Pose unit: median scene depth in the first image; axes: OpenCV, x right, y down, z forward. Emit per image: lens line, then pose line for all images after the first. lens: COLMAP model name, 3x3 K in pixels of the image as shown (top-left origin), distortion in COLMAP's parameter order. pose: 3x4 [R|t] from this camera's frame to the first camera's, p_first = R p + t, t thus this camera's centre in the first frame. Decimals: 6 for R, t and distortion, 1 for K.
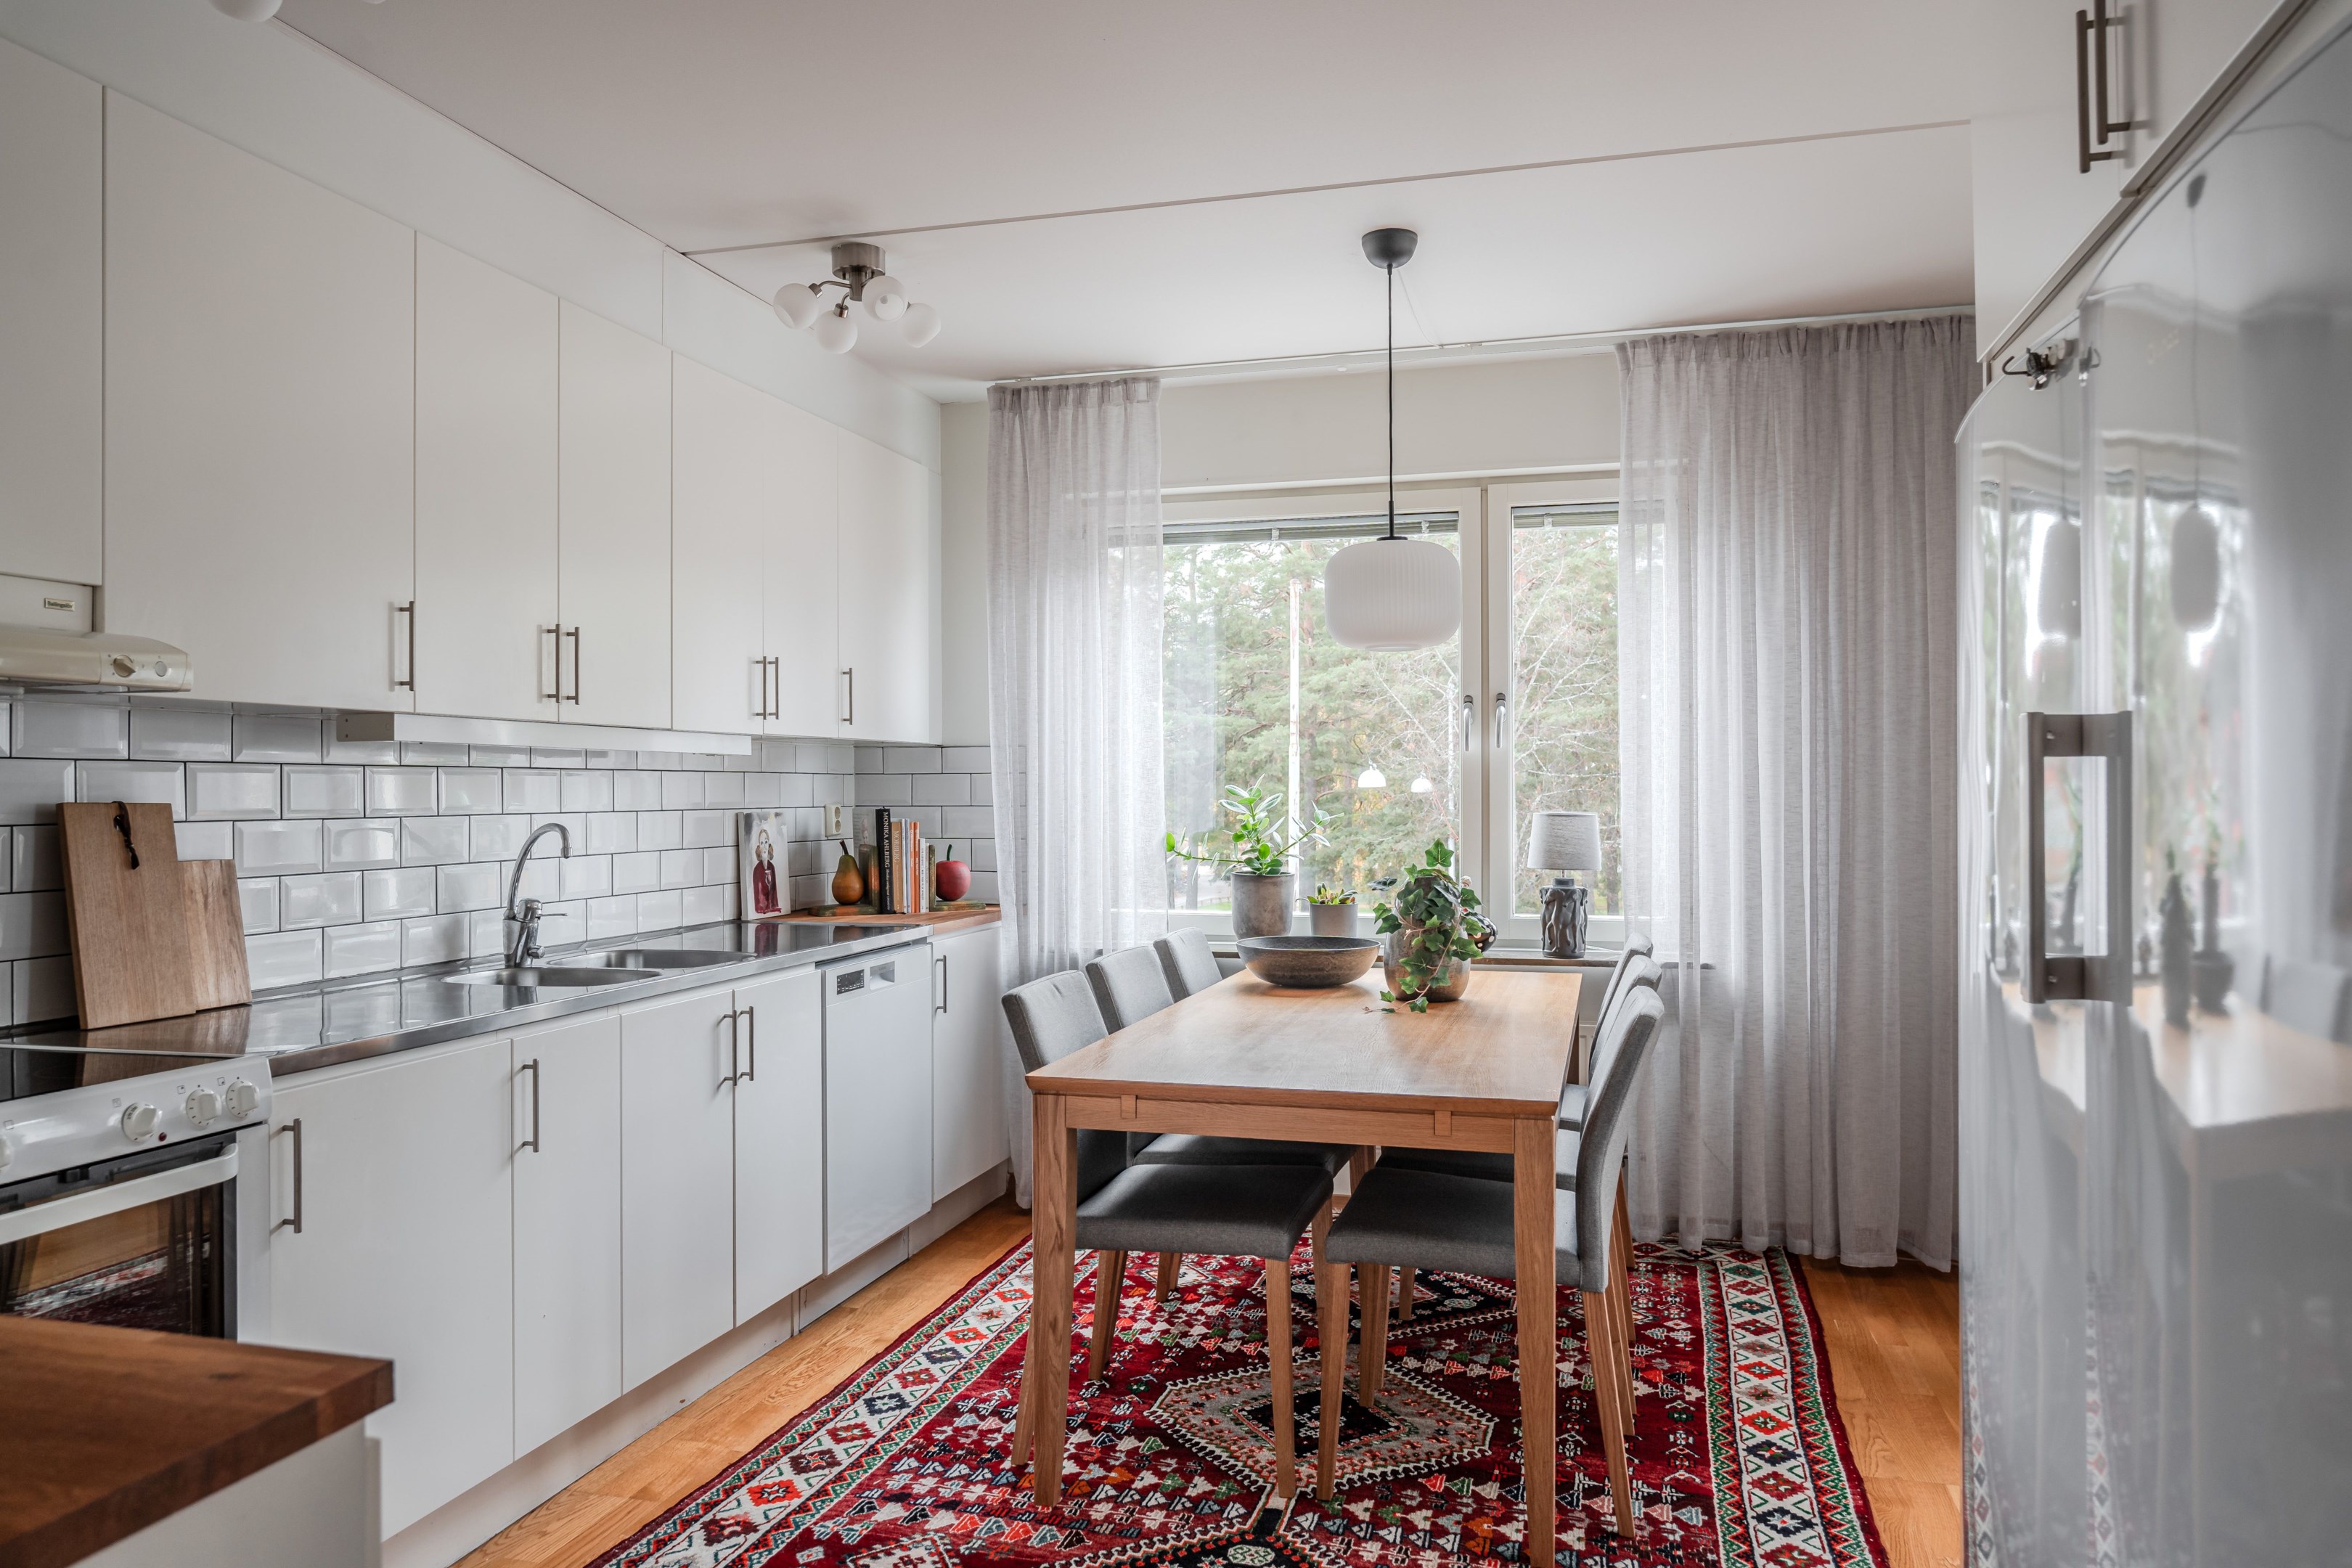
lens RADIAL K [[1607.4, 0, 1174.1], [0, 1607.4, 790.9], [0, 0, 1]] dist [-0.001150, 0.002407]
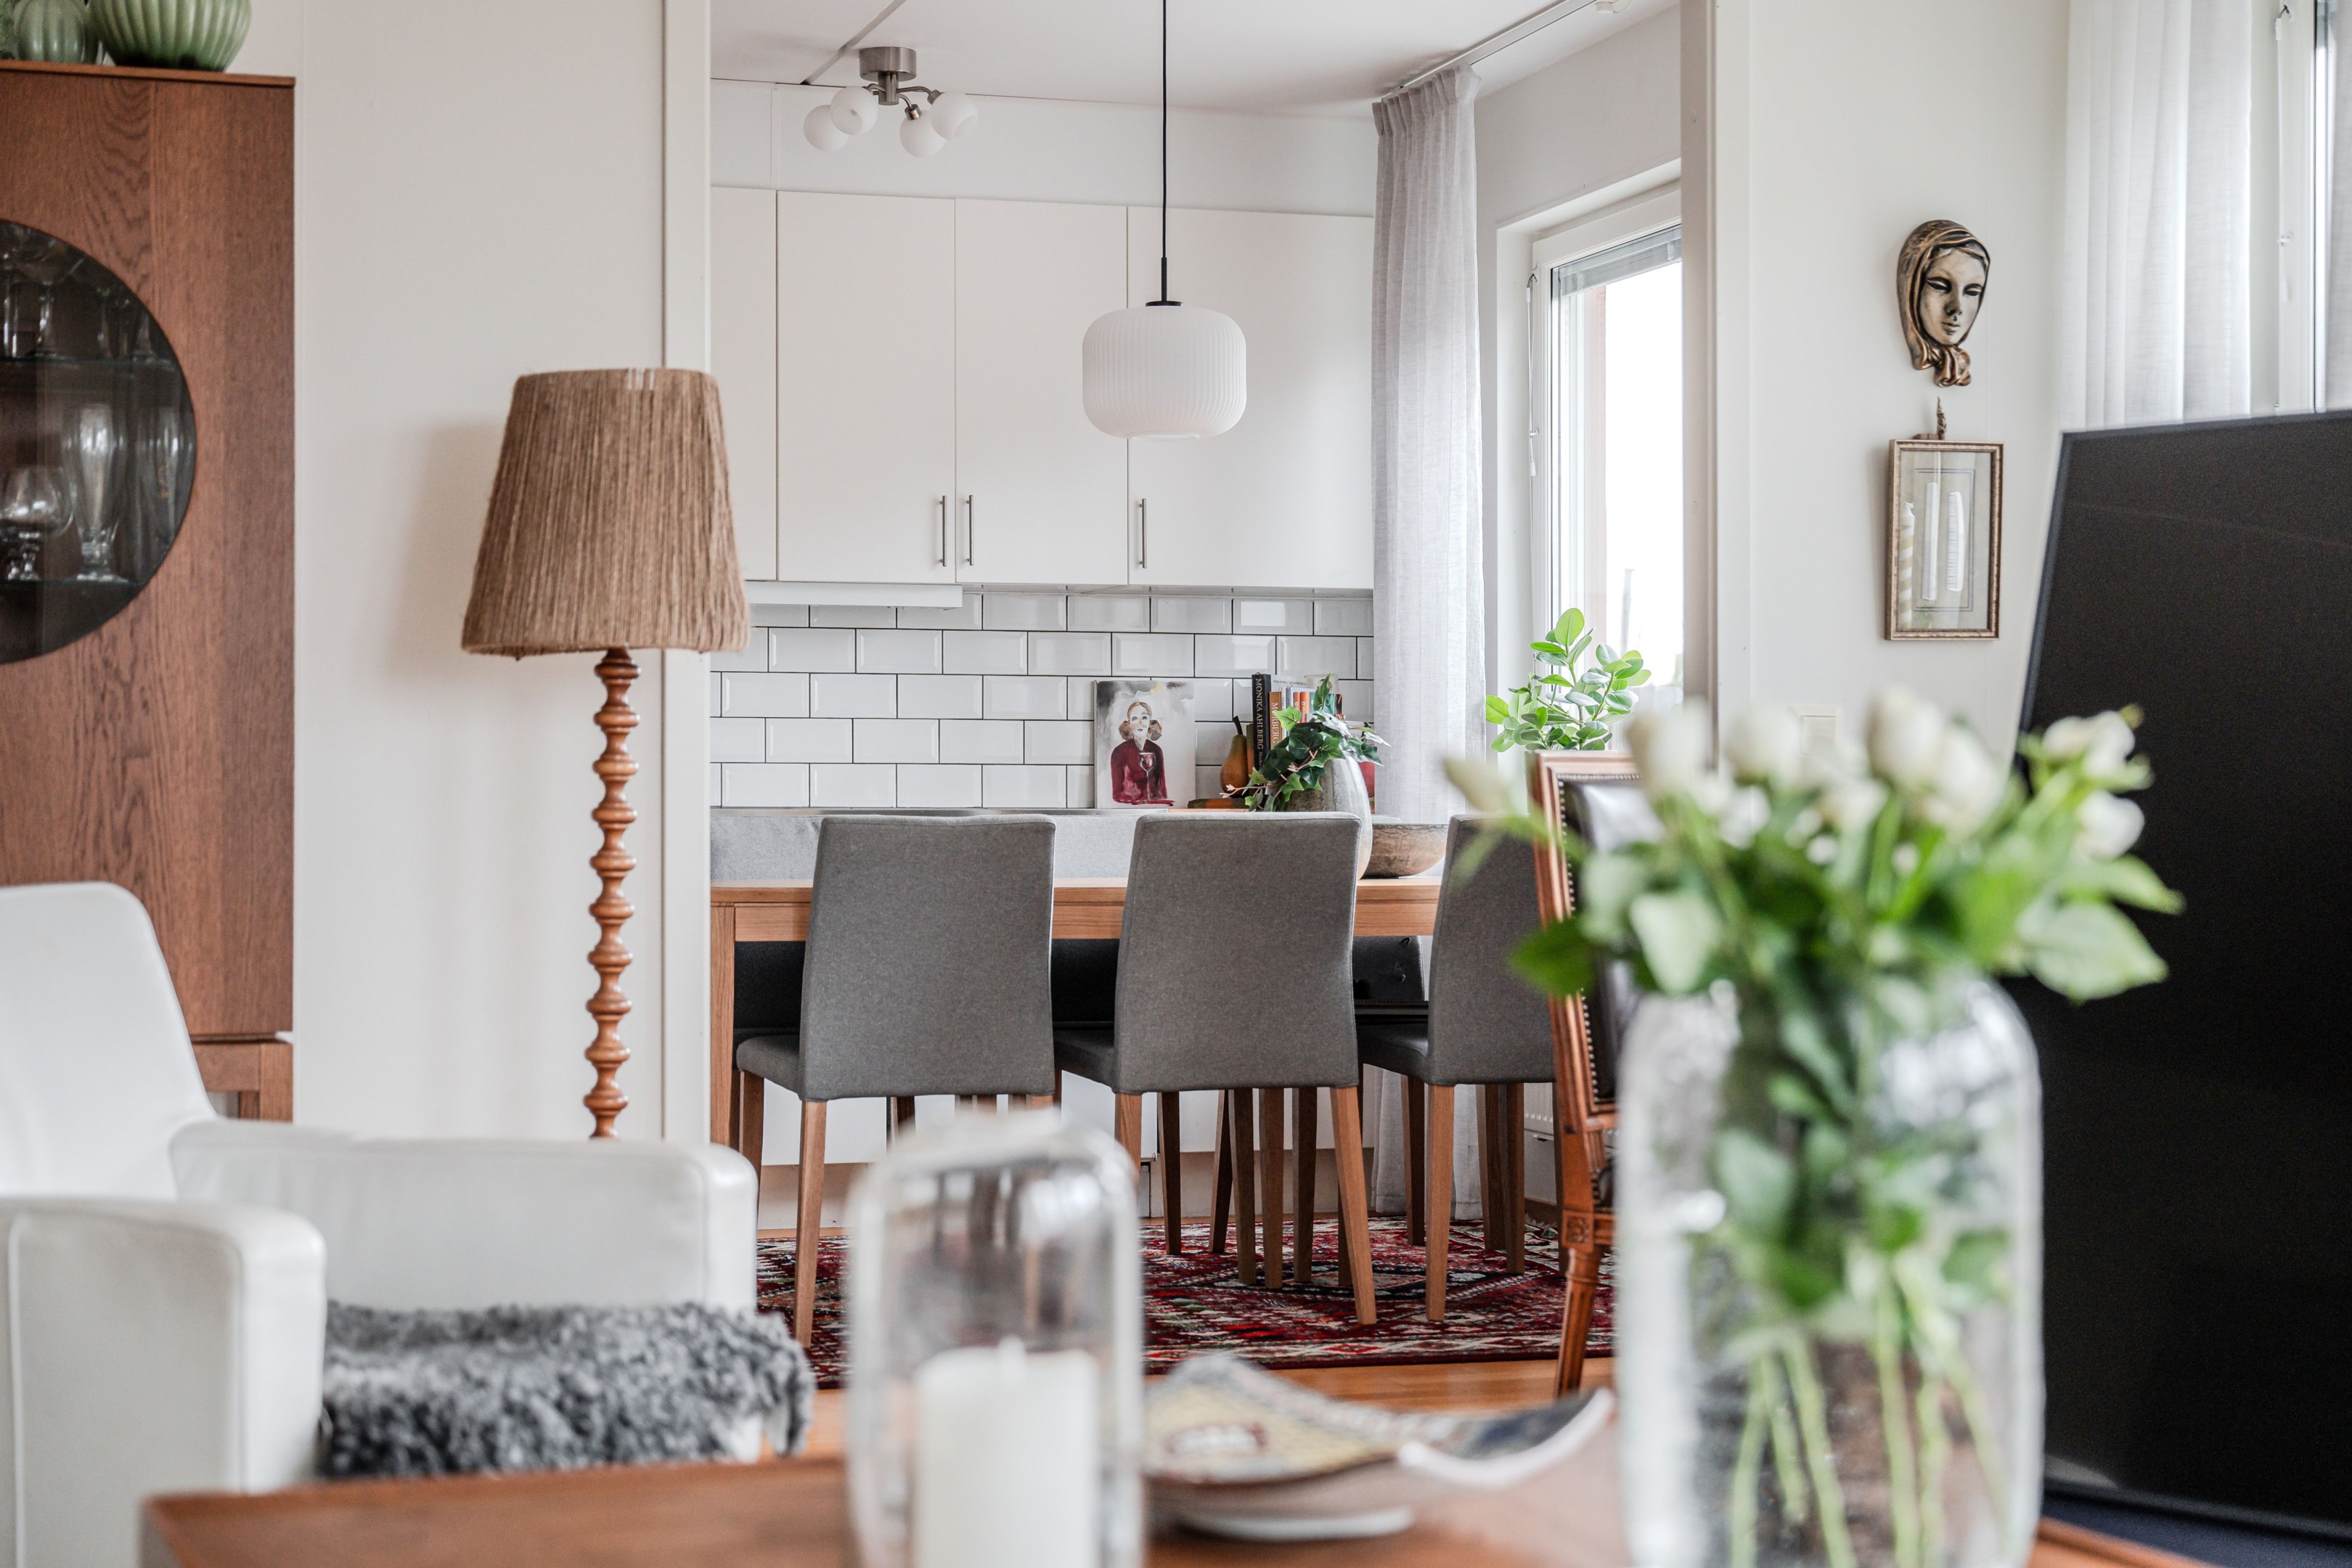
lens RADIAL K [[3850.9, 0, 1175.7], [0, 3850.9, 788.5], [0, 0, 1]] dist [-0.127711, 0.000000]
pose [[0.539328, -0.008849, -0.842049, 1.679432], [0.000071, 0.999945, -0.010463, 0.105852], [0.842096, 0.005584, 0.539299, -0.048569]]
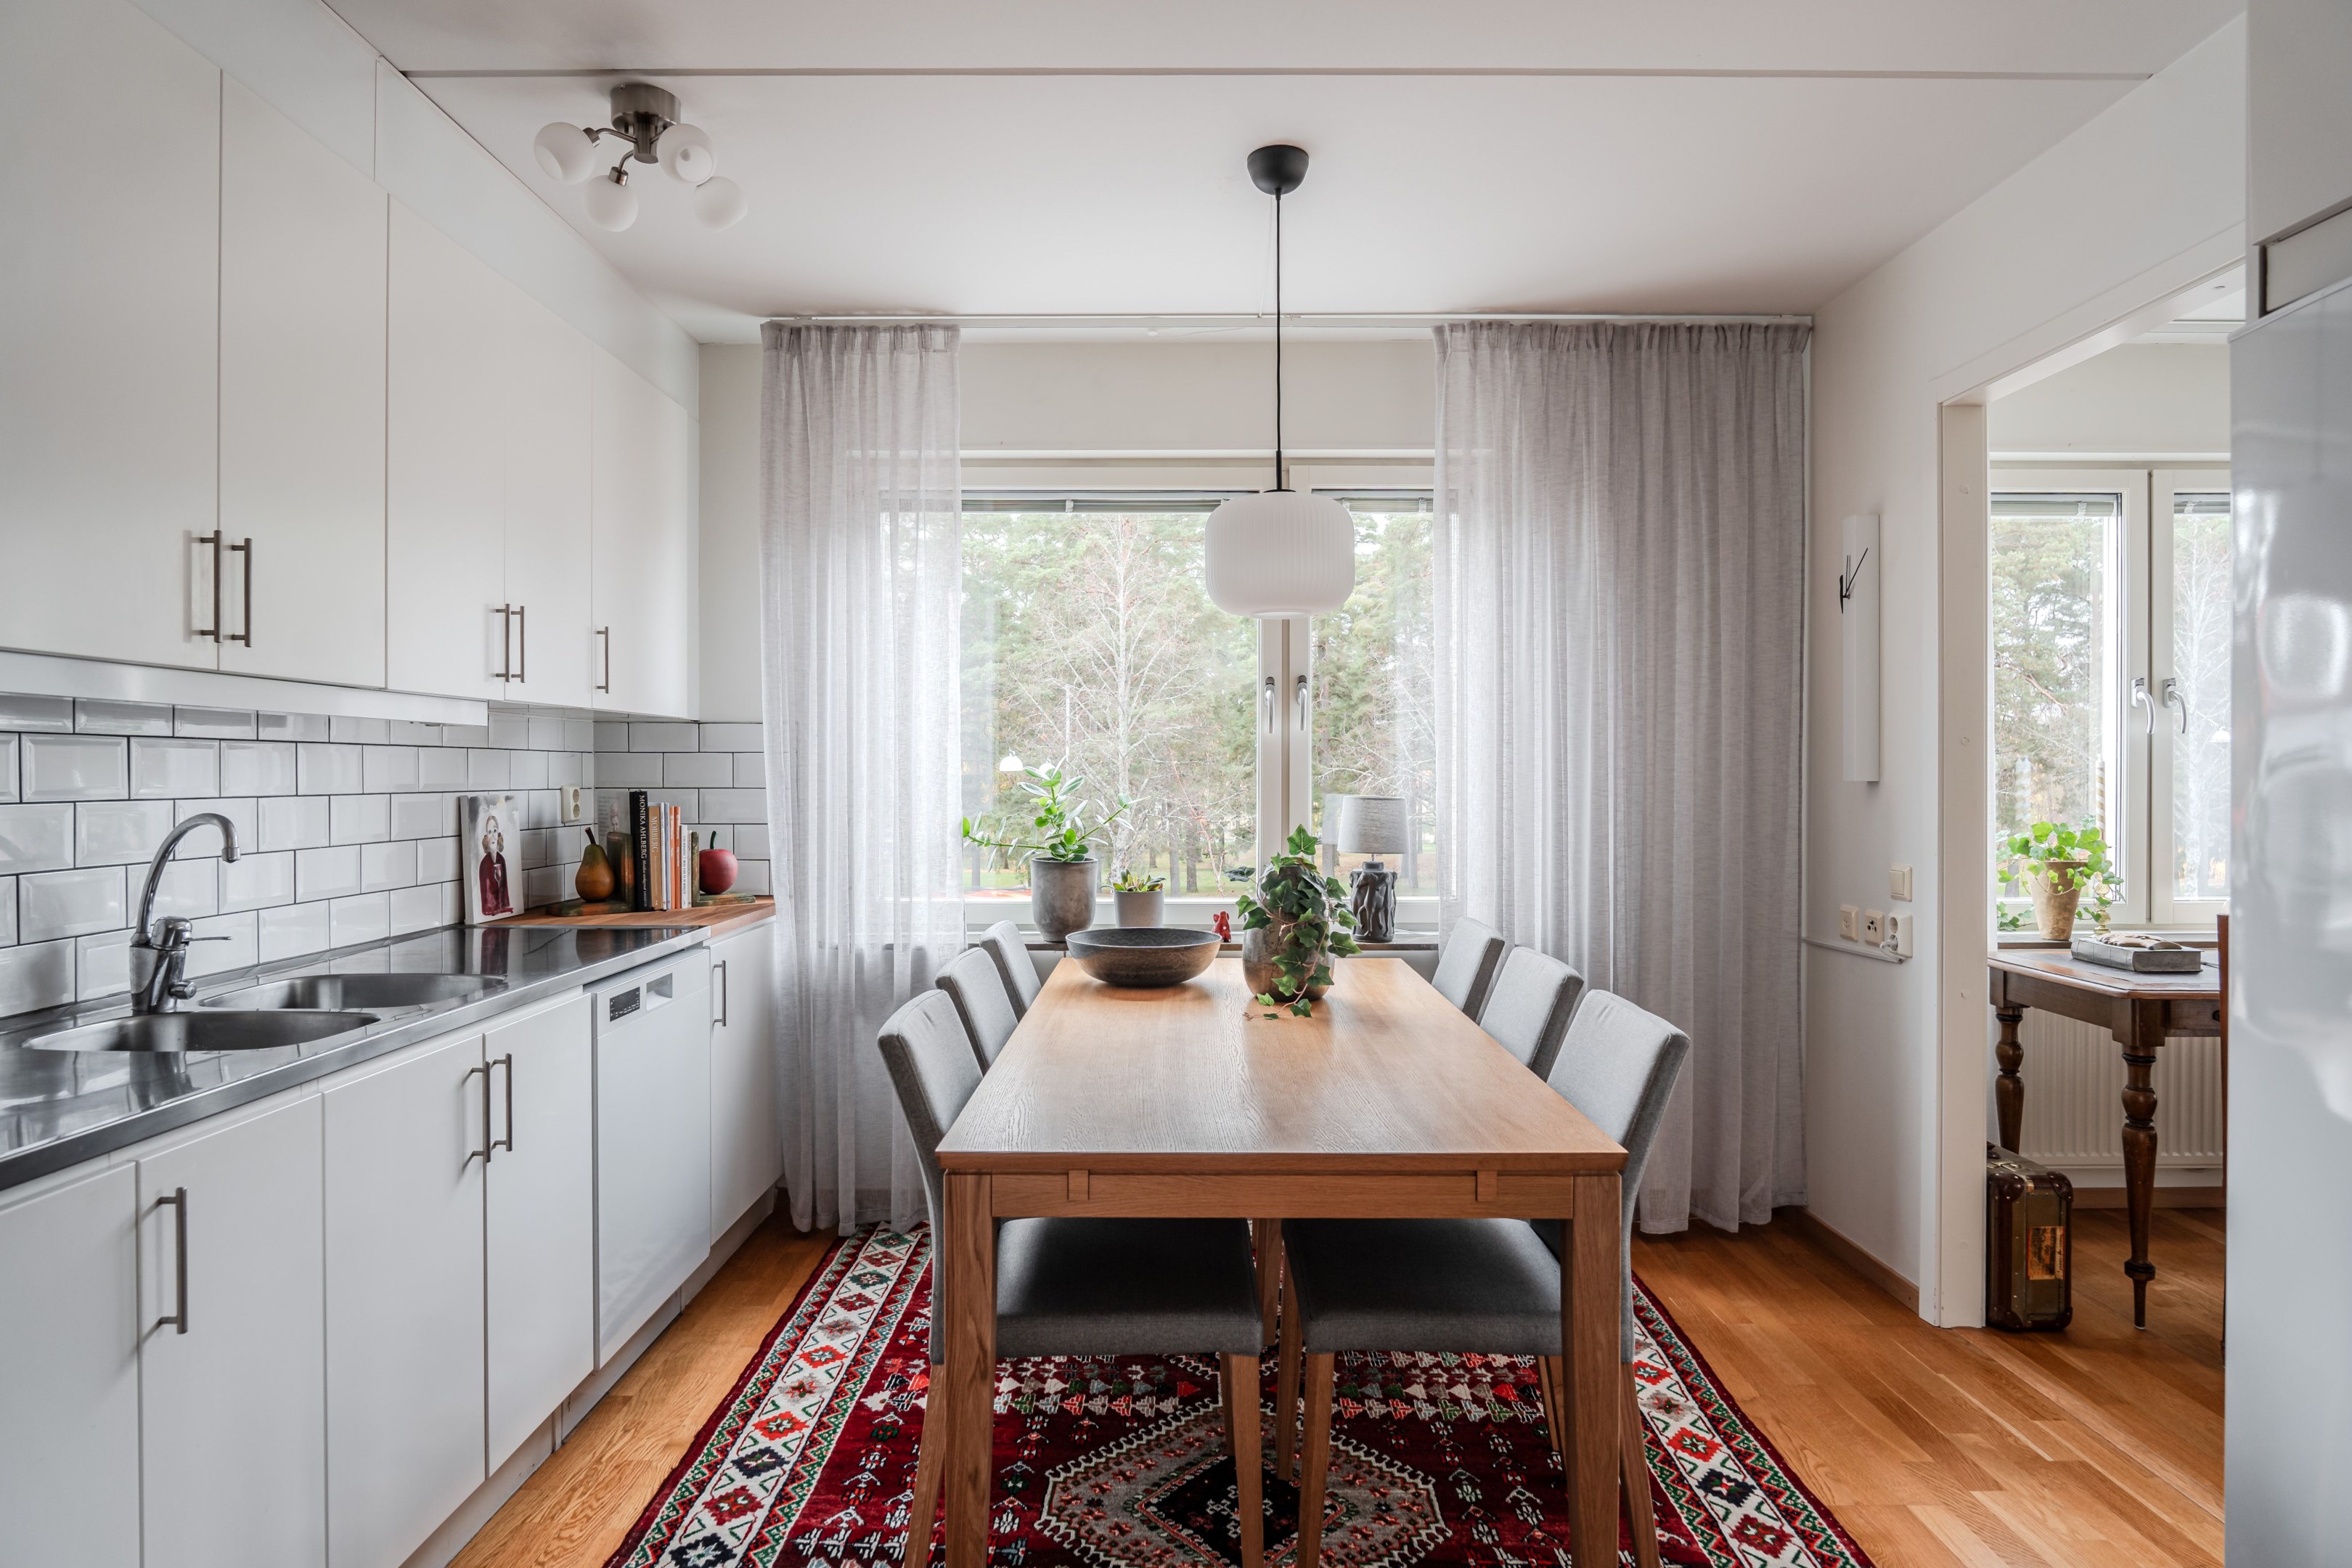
lens RADIAL K [[1328.4, 0, 1172.7], [0, 1328.4, 782.2], [0, 0, 1]] dist [-0.011466, -0.000270]
pose [[0.965246, 0.002323, 0.261334, -0.109500], [-0.003911, 0.999977, 0.005557, 0.001185], [-0.261315, -0.006386, 0.965232, 0.278689]]
